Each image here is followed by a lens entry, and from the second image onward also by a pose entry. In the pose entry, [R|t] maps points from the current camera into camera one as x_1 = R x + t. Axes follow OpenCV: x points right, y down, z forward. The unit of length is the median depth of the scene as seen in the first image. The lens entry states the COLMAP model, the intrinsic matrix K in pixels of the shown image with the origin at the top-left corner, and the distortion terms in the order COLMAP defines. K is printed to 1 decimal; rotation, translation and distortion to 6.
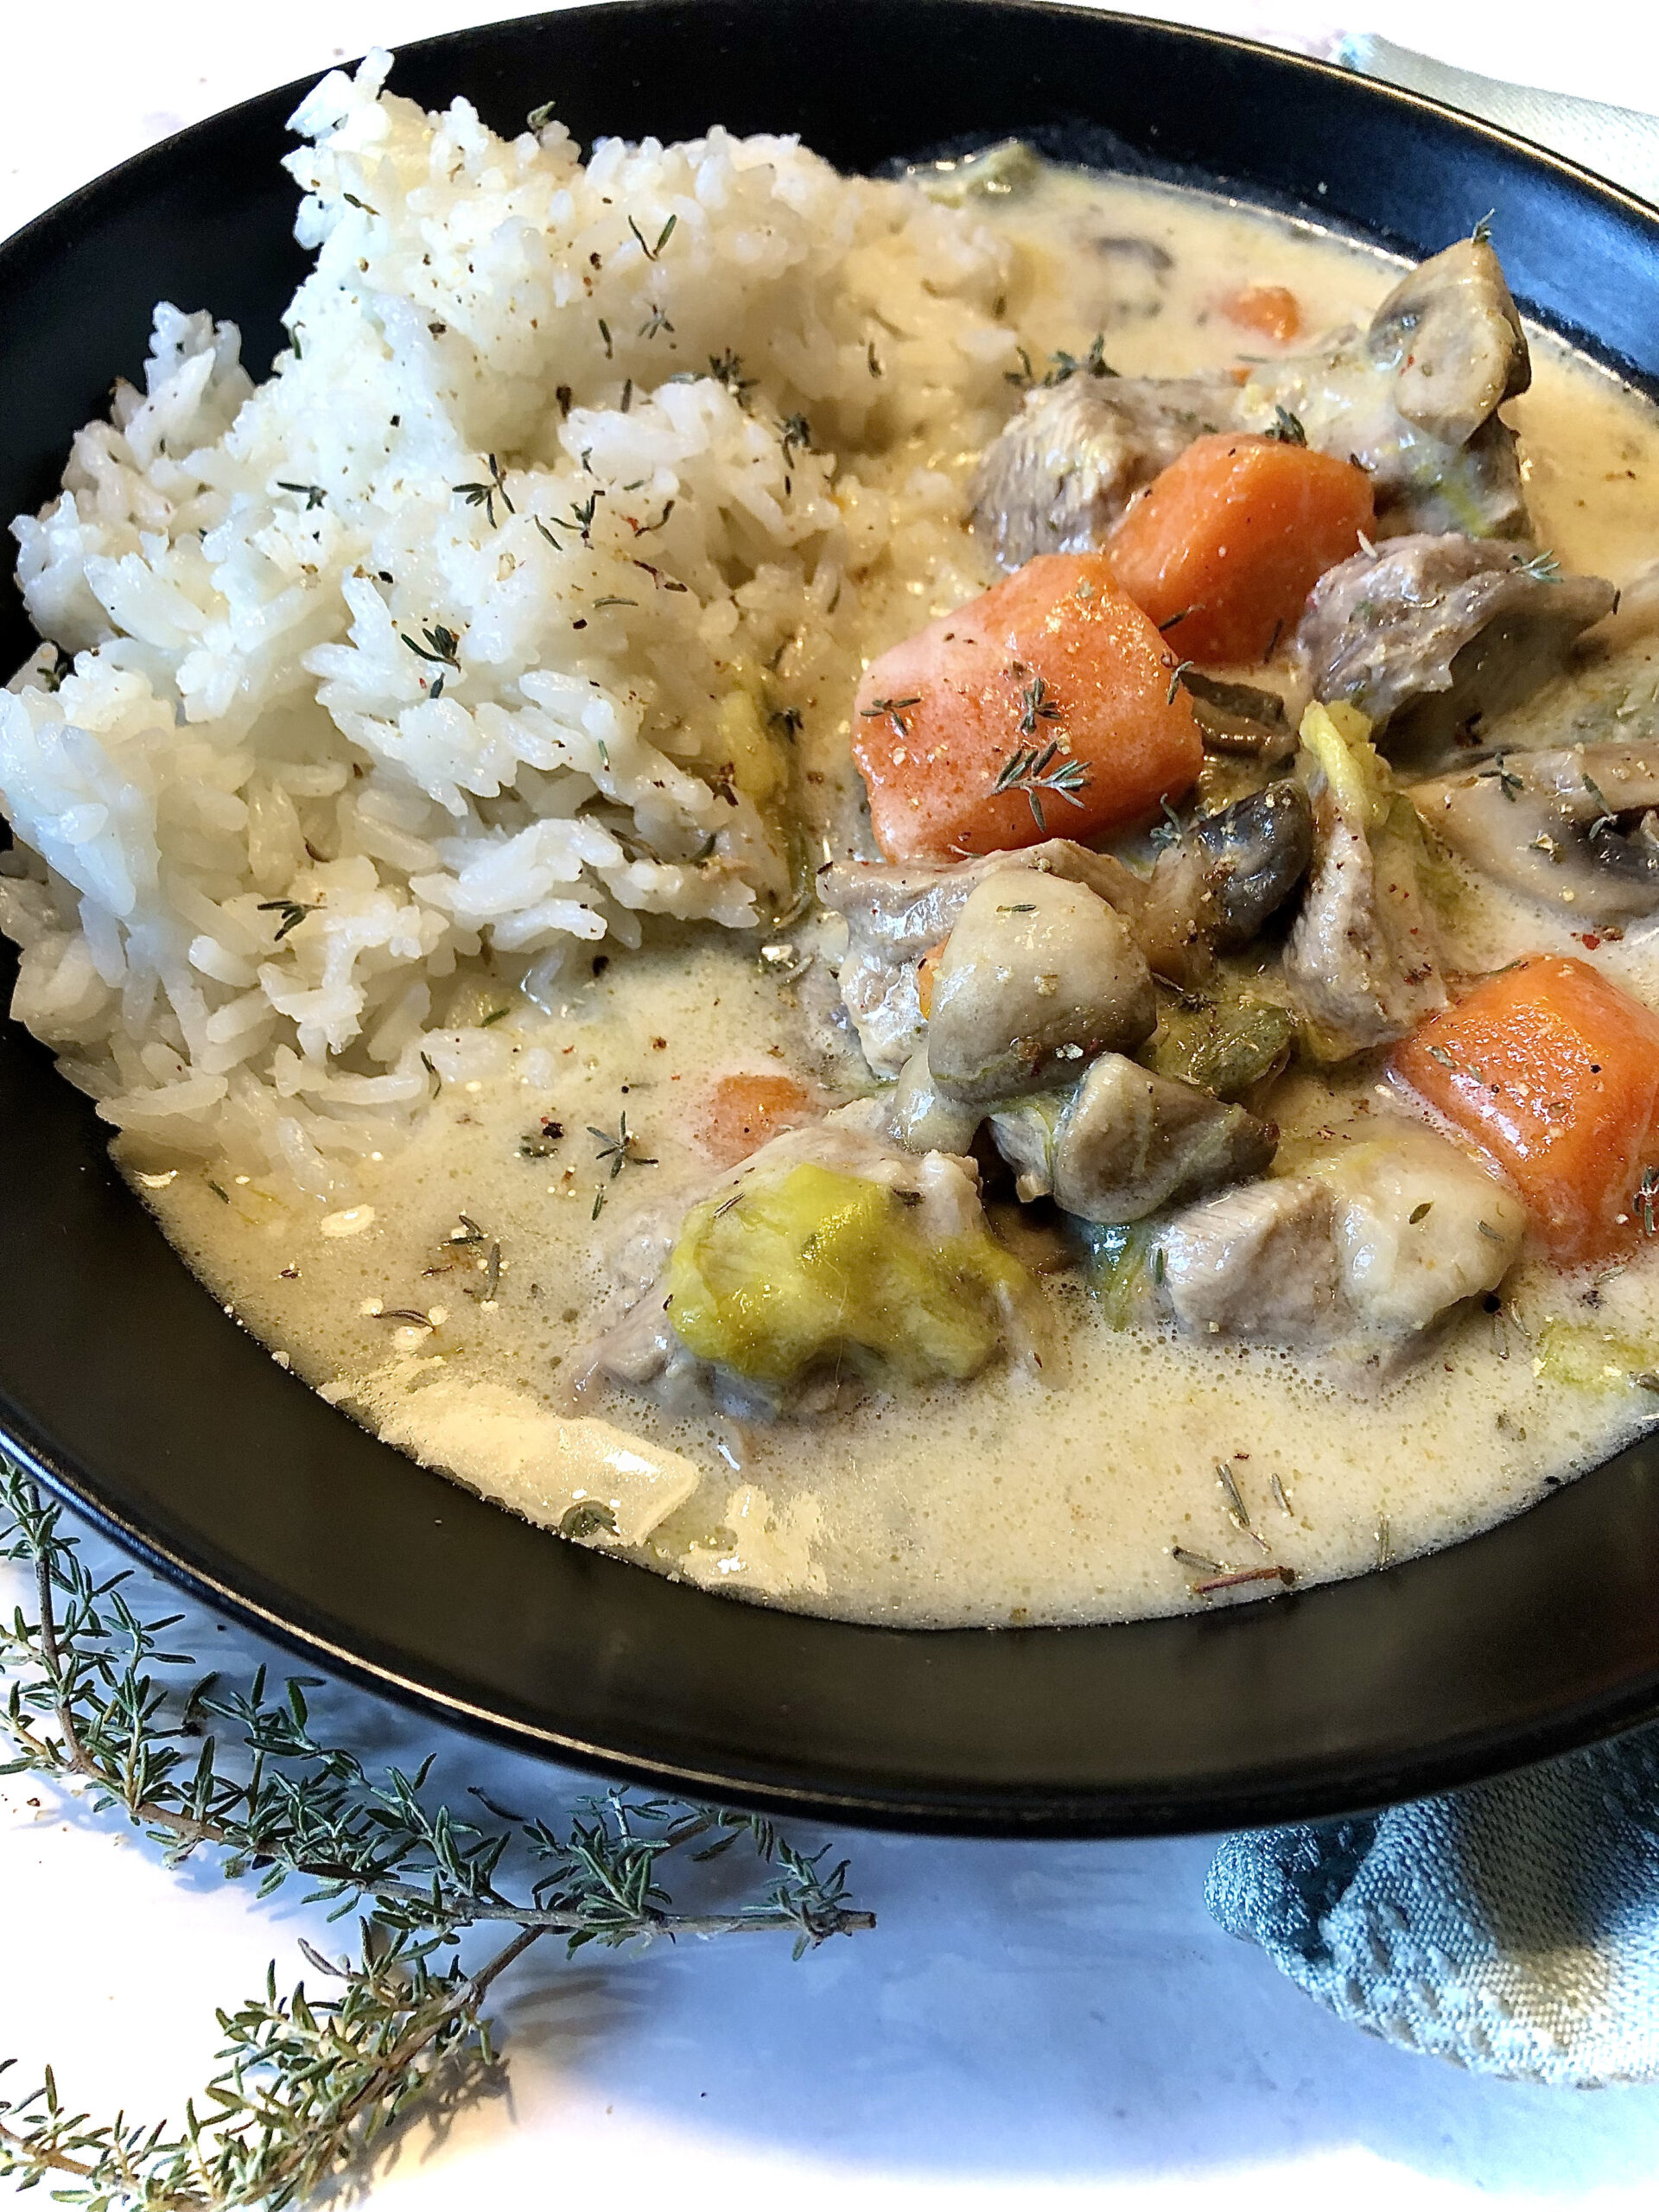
lens RADIAL K [[1740.6, 0, 829.5], [0, 1740.6, 1106.0], [0, 0, 1]] dist [-0.006220, 0.002429]
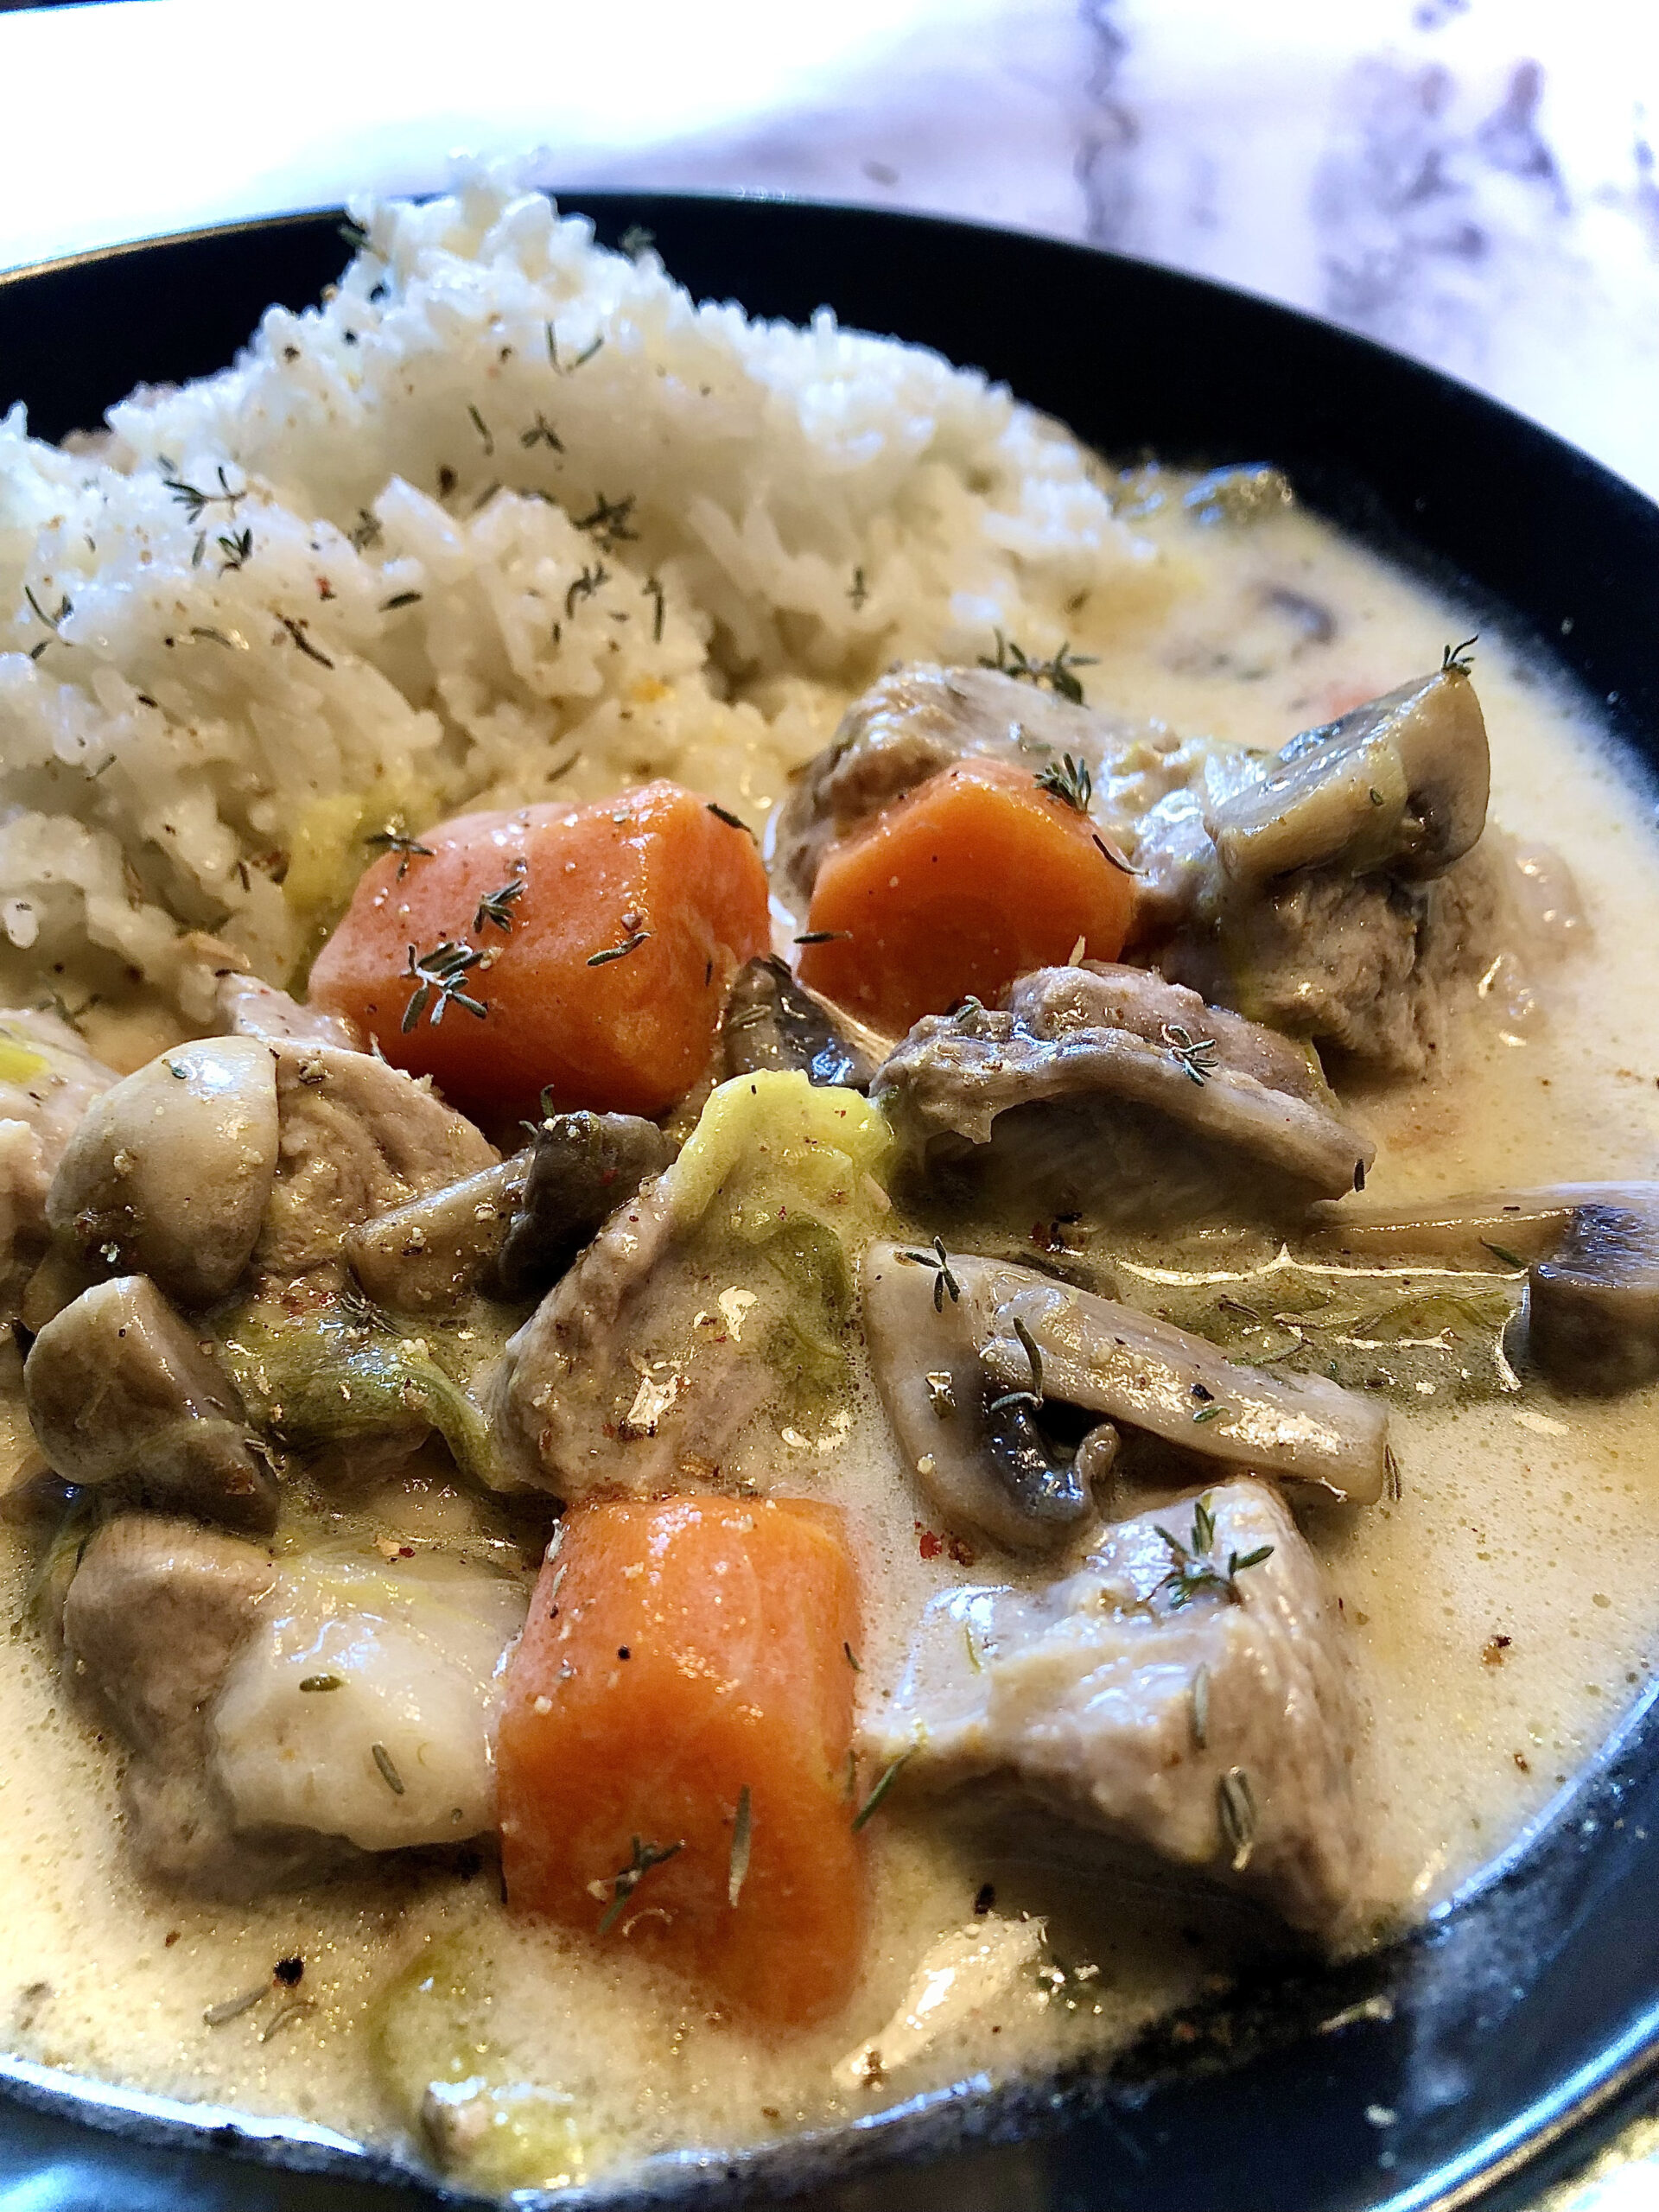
lens RADIAL K [[1740.6, 0, 829.5], [0, 1740.6, 1106.0], [0, 0, 1]] dist [-0.006220, 0.002429]
pose [[0.793056, 0.443121, -0.417978, 0.574273], [-0.506711, 0.860728, -0.048911, -0.177097], [0.338091, 0.250583, 0.907140, 0.302464]]
